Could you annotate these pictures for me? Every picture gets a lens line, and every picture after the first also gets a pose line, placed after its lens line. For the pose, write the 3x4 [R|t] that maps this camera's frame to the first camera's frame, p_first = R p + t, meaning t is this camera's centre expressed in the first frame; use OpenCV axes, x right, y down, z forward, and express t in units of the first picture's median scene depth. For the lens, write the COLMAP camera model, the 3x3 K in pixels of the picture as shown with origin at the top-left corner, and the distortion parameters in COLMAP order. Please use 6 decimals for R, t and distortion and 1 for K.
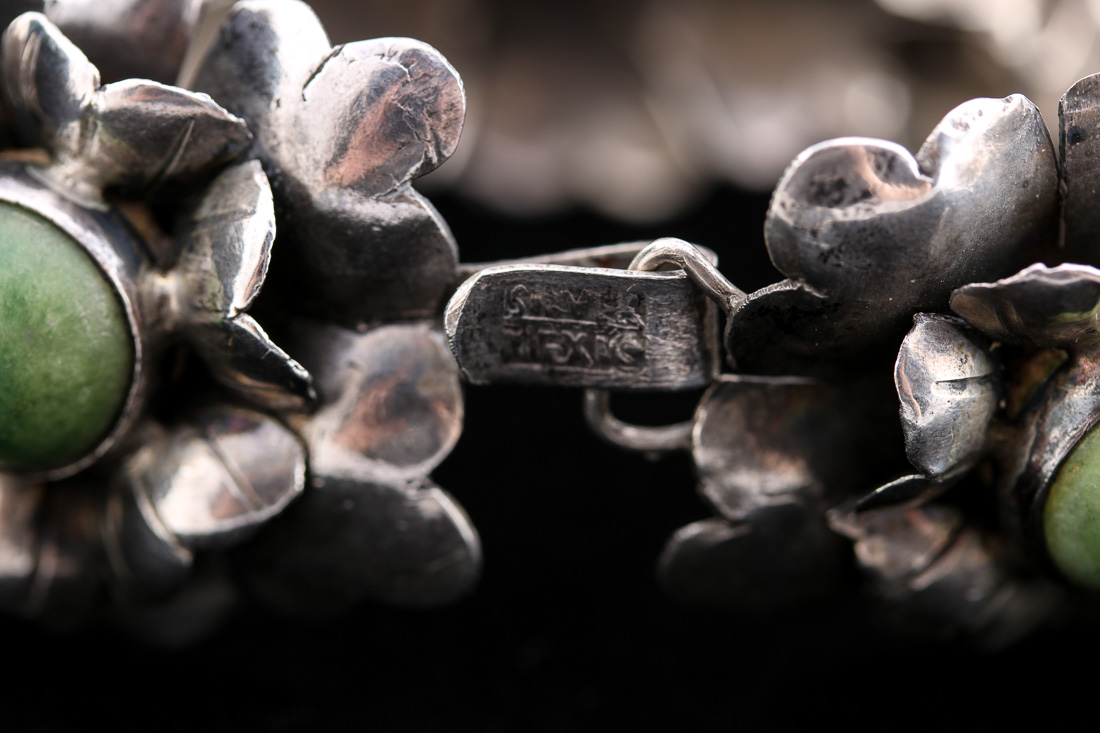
lens RADIAL K [[6031.2, 0, 550.0], [0, 6031.2, 366.5], [0, 0, 1]] dist [-0.275676, -10.389705]
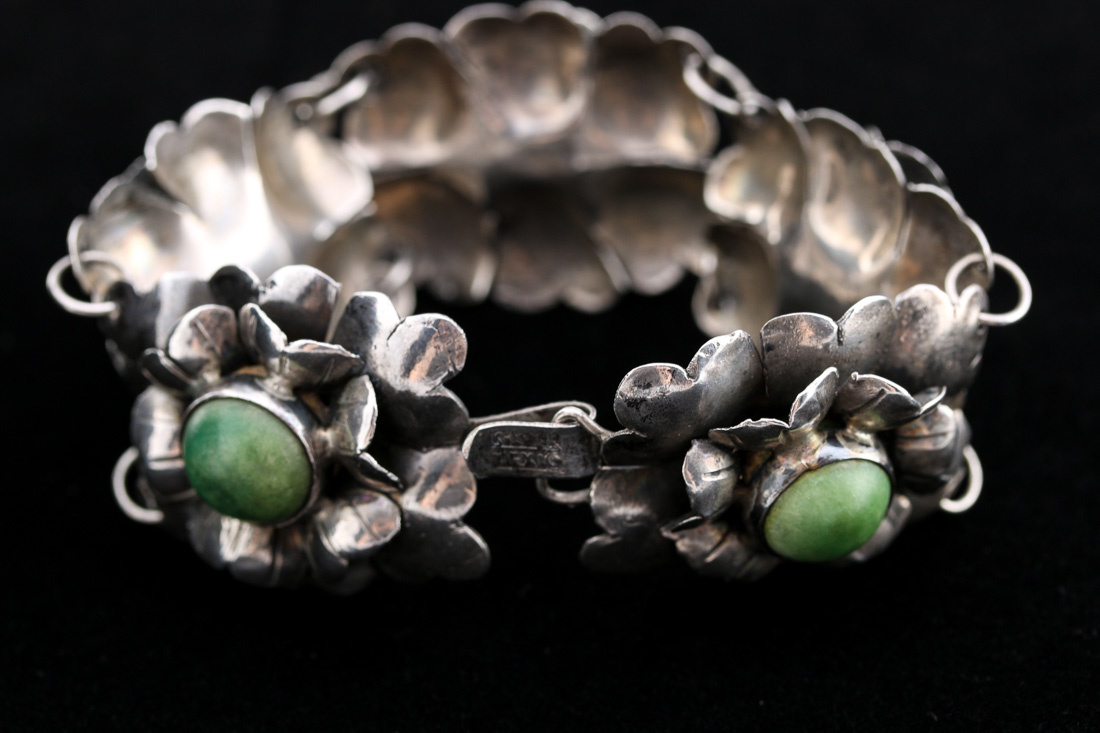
lens RADIAL K [[6031.2, 0, 550.0], [0, 6031.2, 366.5], [0, 0, 1]] dist [-0.275676, -10.389705]
pose [[0.995440, -0.040505, -0.086361, 0.187923], [0.054556, 0.984425, 0.167125, -0.372475], [0.078246, -0.171075, 0.982146, -0.986463]]
